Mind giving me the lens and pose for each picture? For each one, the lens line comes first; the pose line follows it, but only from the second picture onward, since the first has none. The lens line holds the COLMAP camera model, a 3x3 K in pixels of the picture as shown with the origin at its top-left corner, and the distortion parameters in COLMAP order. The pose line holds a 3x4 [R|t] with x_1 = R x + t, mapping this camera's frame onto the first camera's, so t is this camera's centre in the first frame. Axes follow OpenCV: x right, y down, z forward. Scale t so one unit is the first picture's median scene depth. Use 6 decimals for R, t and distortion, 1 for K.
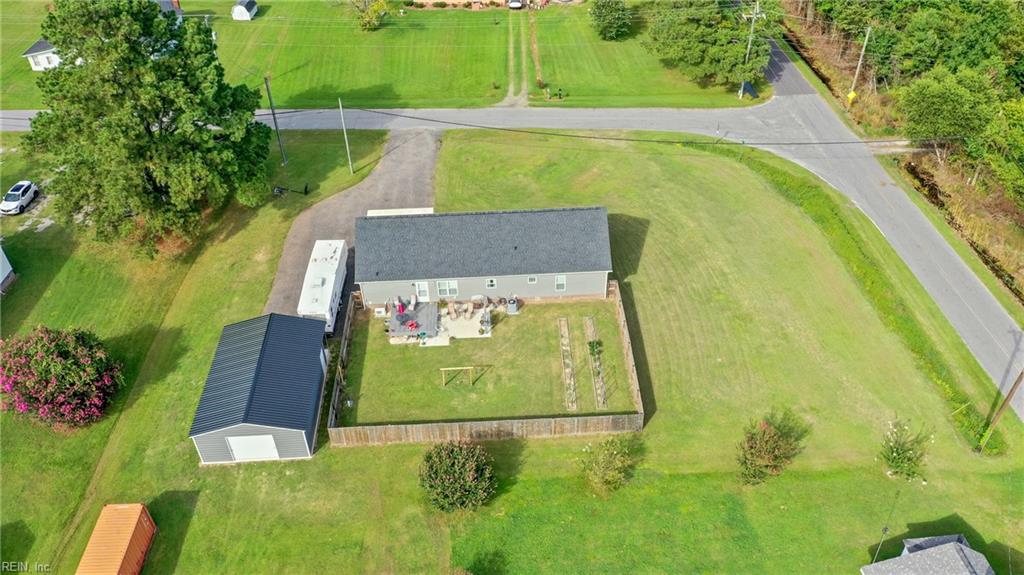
lens RADIAL K [[799.0, 0, 512.0], [0, 799.0, 287.5], [0, 0, 1]] dist [0.011894, 0.002405]
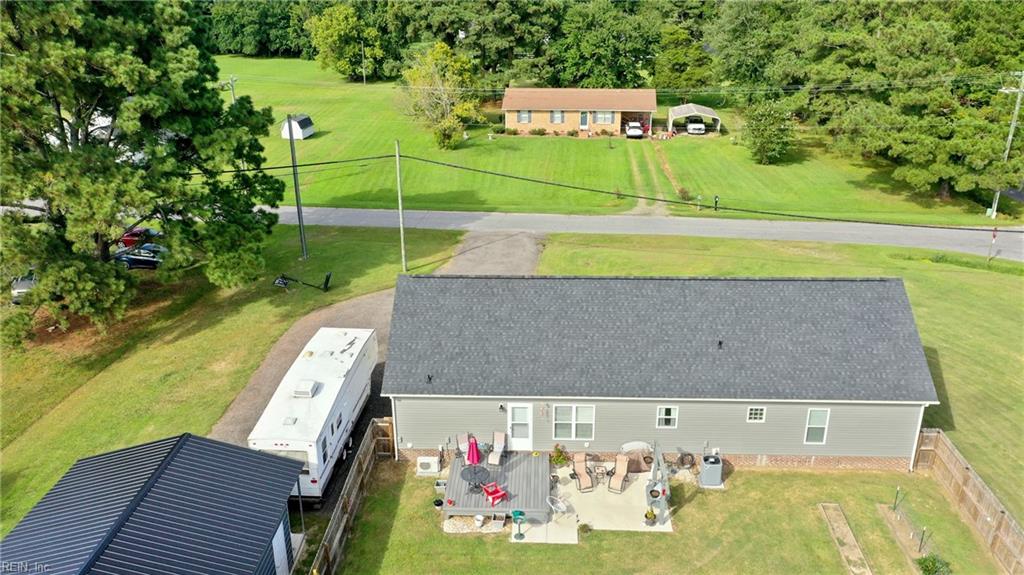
lens RADIAL K [[799.0, 0, 512.0], [0, 799.0, 287.5], [0, 0, 1]] dist [0.011894, 0.002405]
pose [[0.995855, 0.043428, -0.079917, -0.081975], [-0.066136, 0.948935, -0.308460, 0.073148], [0.062440, 0.312467, 0.947874, 0.521095]]
